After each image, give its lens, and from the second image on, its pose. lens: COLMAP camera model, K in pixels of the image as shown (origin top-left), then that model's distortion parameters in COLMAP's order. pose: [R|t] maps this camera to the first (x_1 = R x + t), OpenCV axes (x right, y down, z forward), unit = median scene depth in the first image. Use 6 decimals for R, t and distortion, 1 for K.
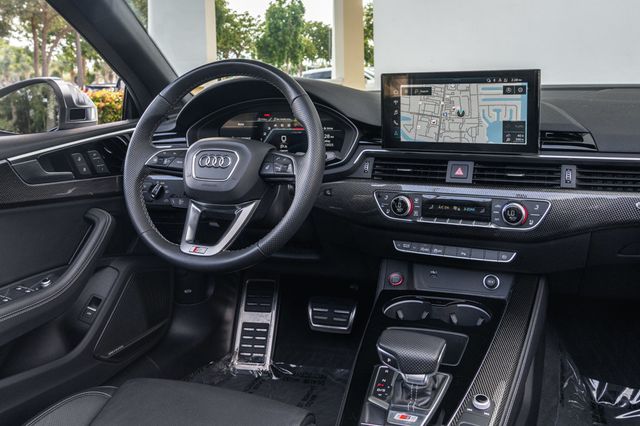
lens RADIAL K [[598.8, 0, 320.6], [0, 598.8, 149.8], [0, 0, 1]] dist [-0.016412, 0.002182]
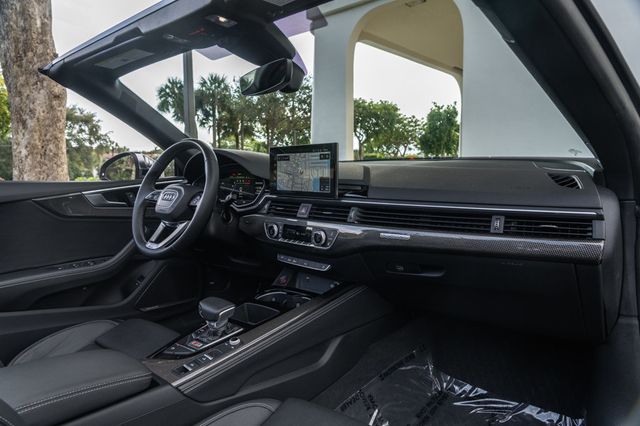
lens RADIAL K [[435.2, 0, 320.0], [0, 435.2, 213.0], [0, 0, 1]] dist [-0.017175, -0.001762]
pose [[0.941040, 0.048543, -0.334795, 0.645295], [-0.051224, 0.998687, 0.000822, 0.040500], [0.334396, 0.016376, 0.942291, -0.044364]]
